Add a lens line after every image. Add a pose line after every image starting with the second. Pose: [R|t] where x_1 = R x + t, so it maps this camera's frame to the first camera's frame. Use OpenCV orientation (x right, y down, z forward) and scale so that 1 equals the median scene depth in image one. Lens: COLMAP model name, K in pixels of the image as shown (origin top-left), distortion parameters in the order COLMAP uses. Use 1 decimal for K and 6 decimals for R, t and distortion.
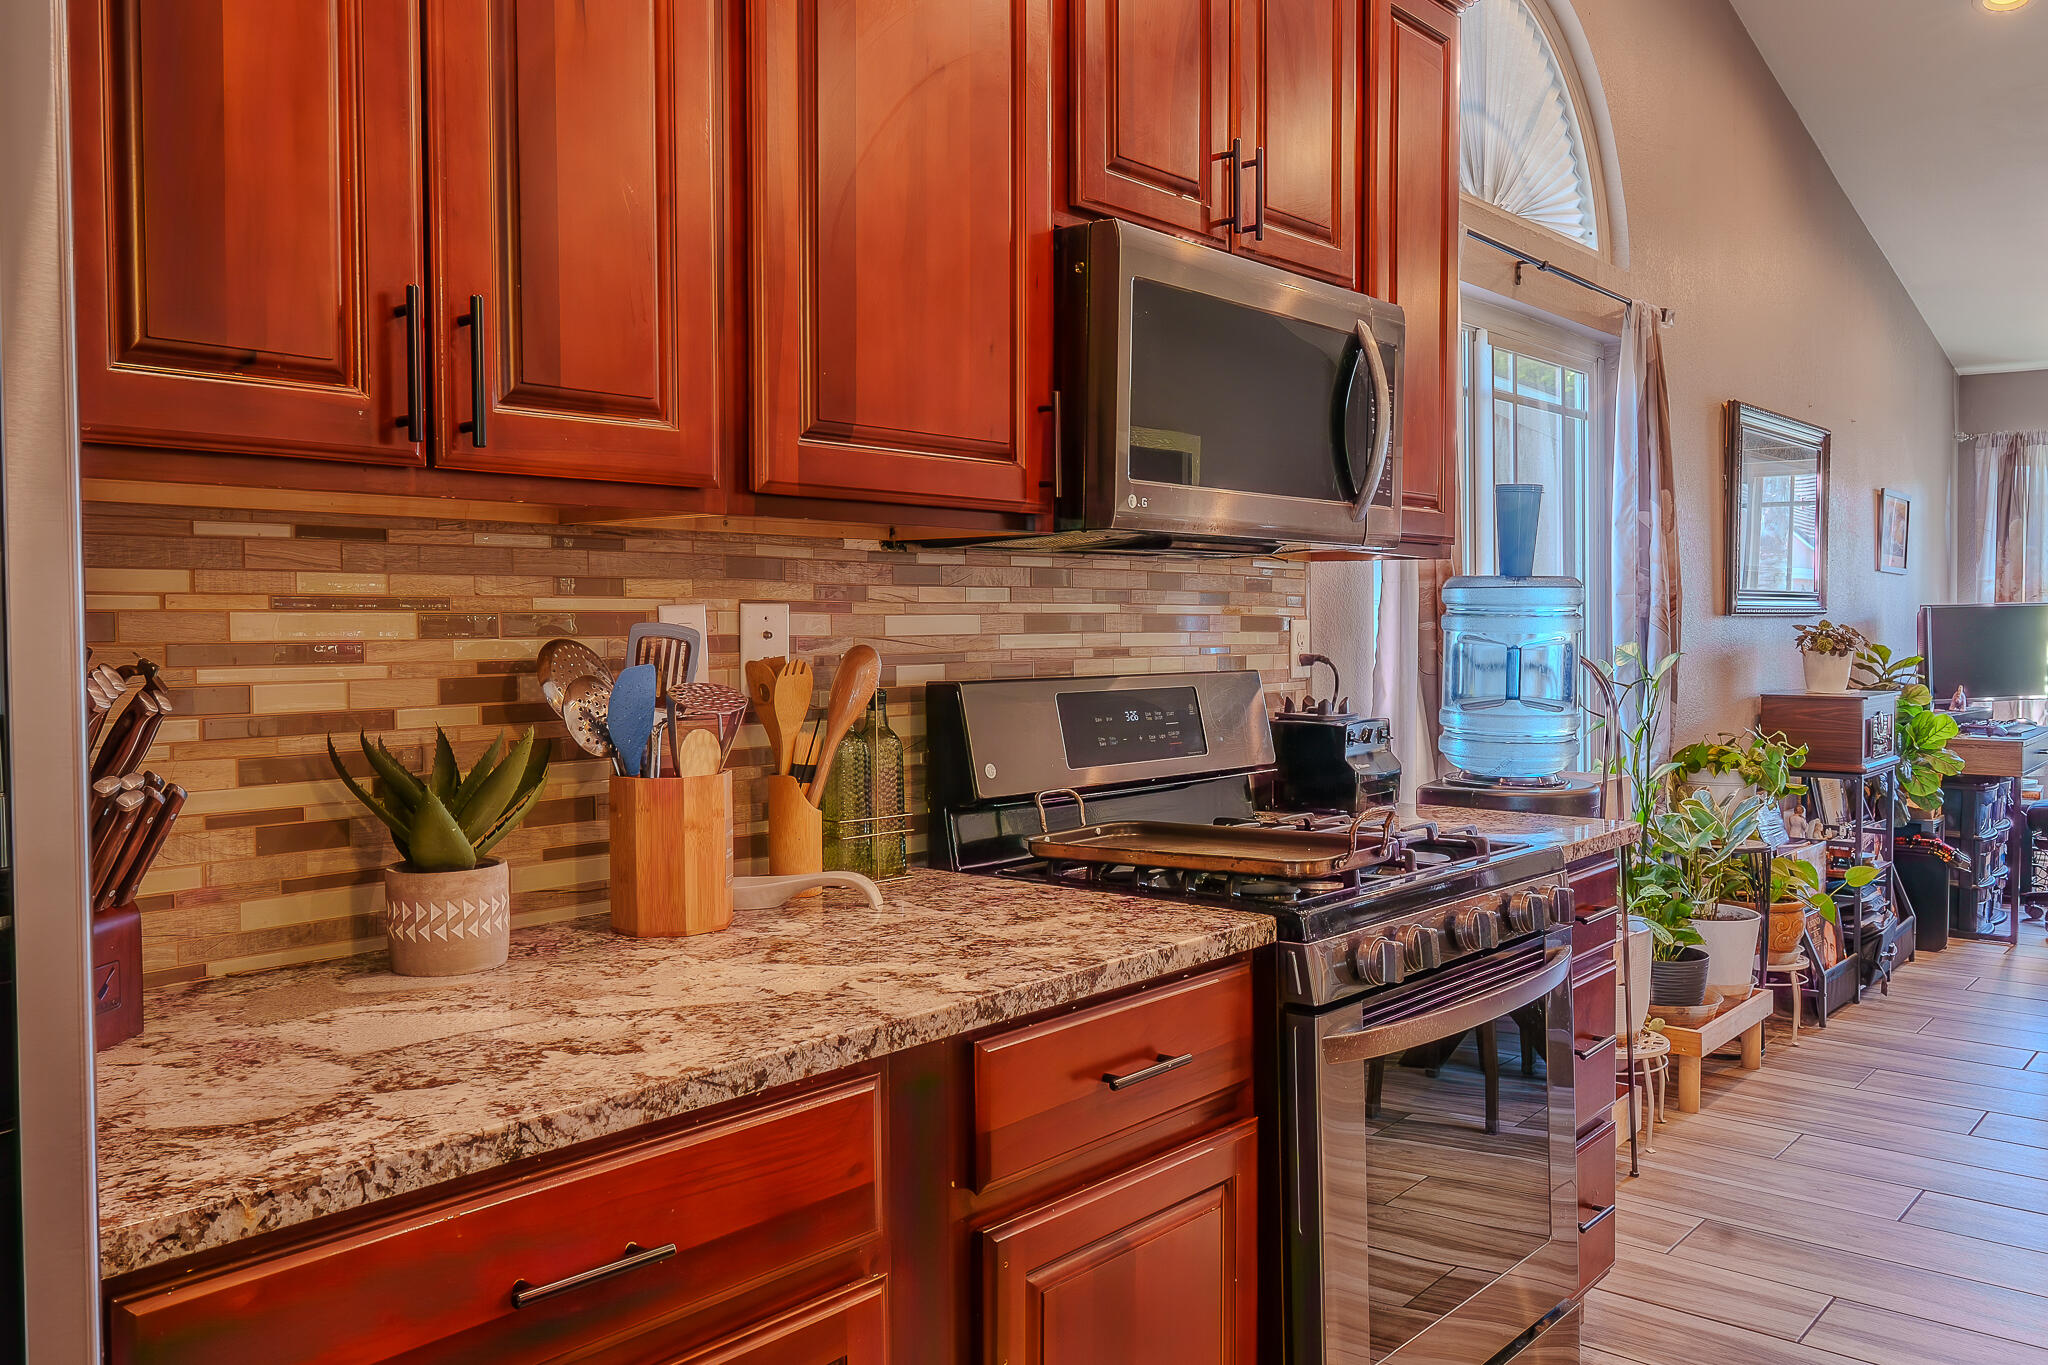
lens RADIAL K [[1610.3, 0, 1082.0], [0, 1610.3, 670.3], [0, 0, 1]] dist [-0.005618, 0.001293]
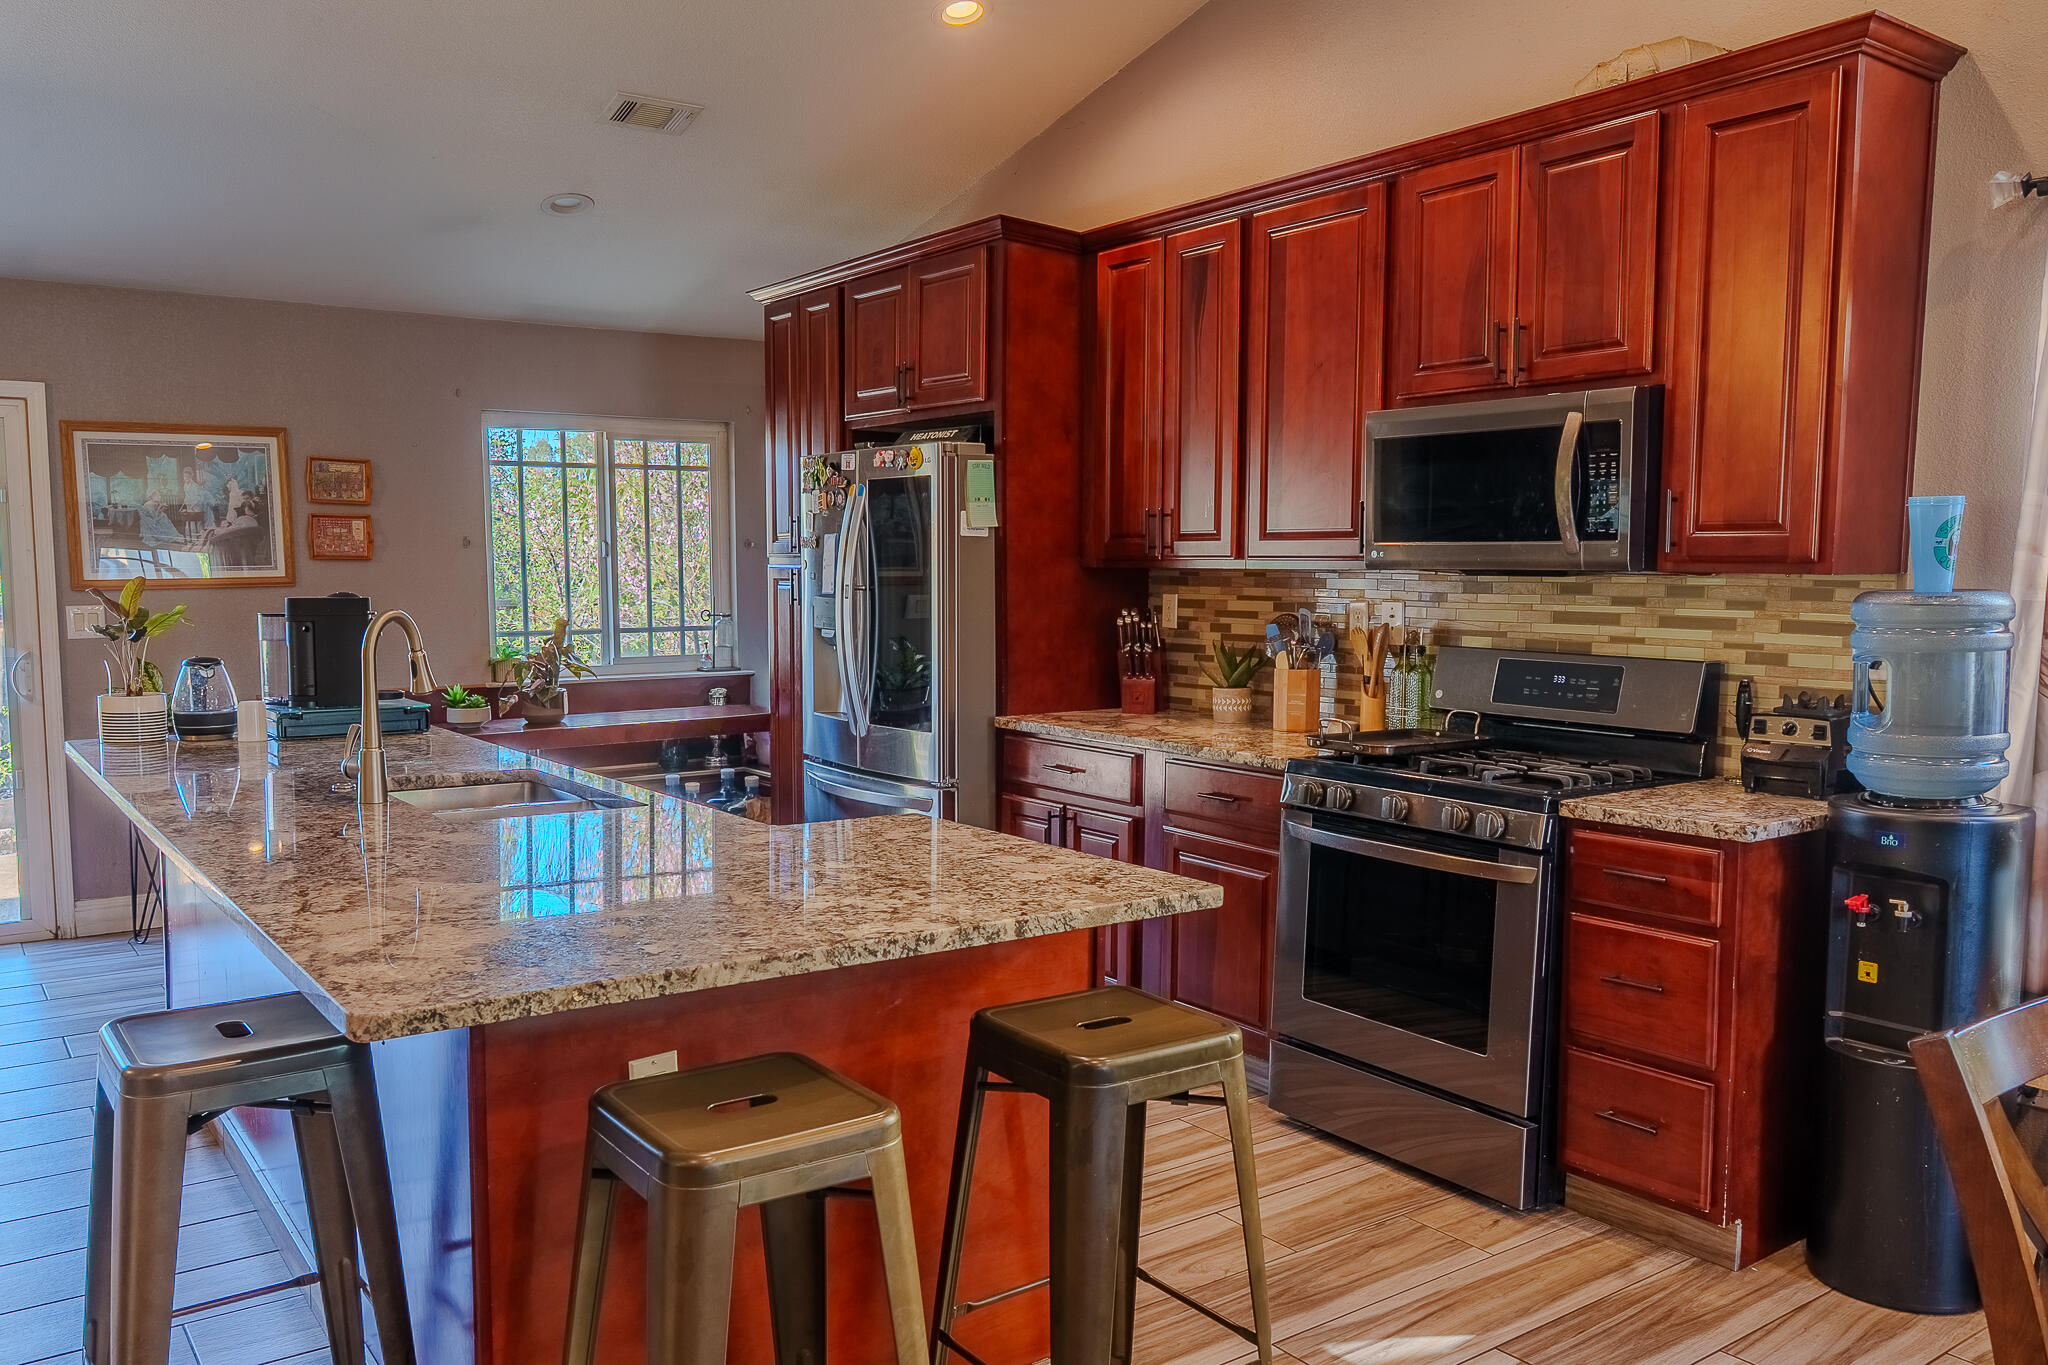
lens RADIAL K [[1582.8, 0, 1019.1], [0, 1582.8, 714.9], [0, 0, 1]] dist [0.000605, -0.000620]
pose [[-0.252635, 0.096761, -0.962711, 1.507769], [-0.032163, 0.993597, 0.108306, -0.079383], [0.967027, 0.058325, -0.247905, 0.805233]]
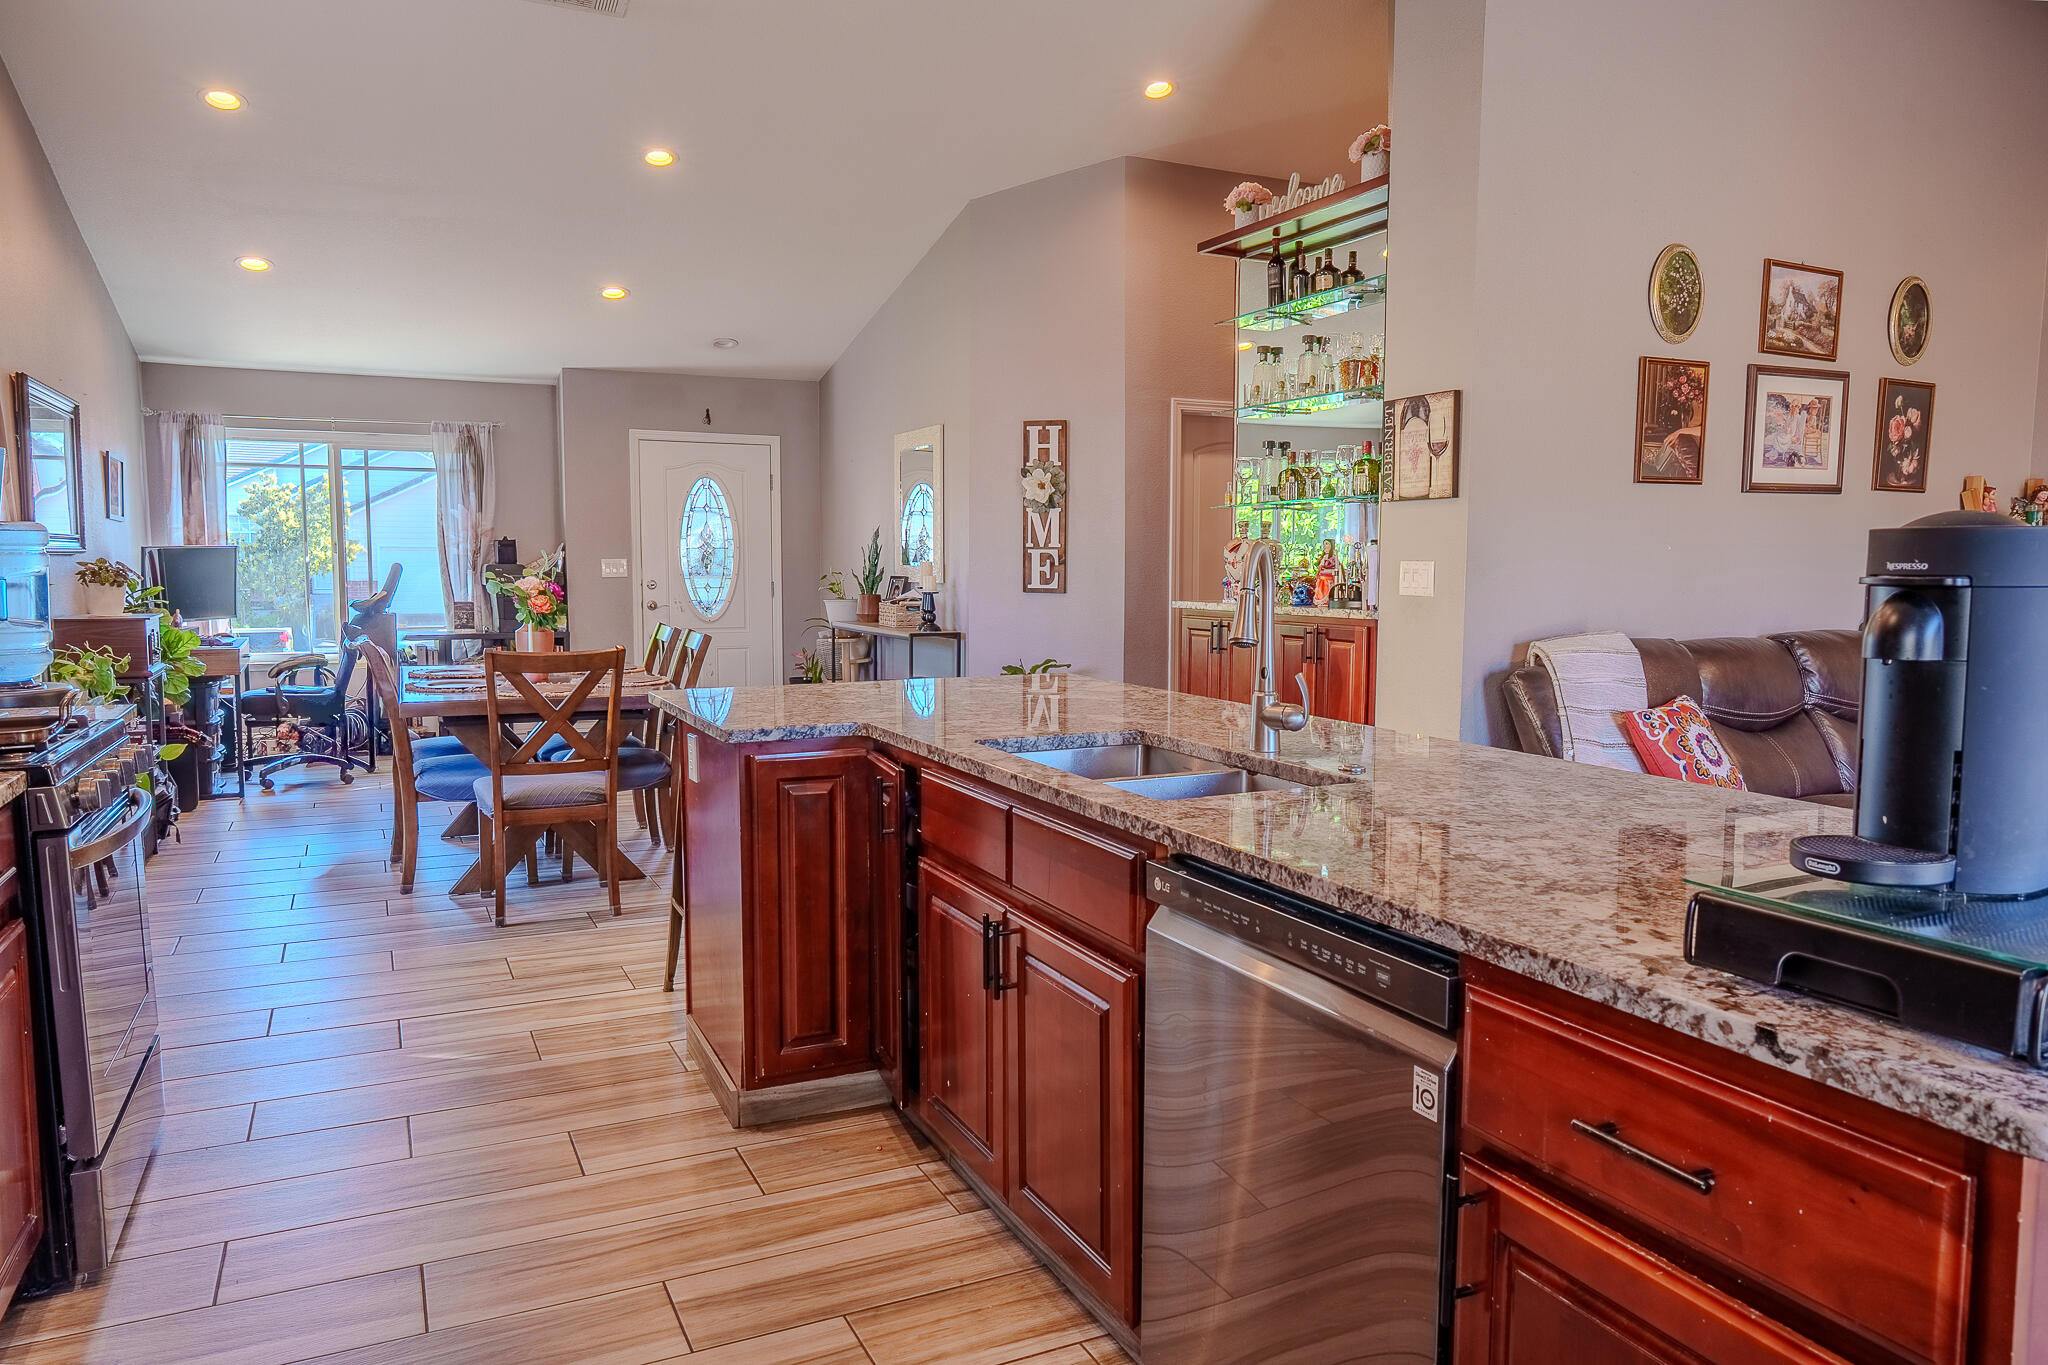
lens RADIAL K [[1360.0, 0, 1022.0], [0, 1360.0, 679.9], [0, 0, 1]] dist [-0.003096, 0.000439]
pose [[0.419549, -0.076666, 0.904489, -0.392425], [0.025053, 0.997025, 0.072889, 0.008185], [-0.907387, -0.007920, 0.420222, -0.181851]]
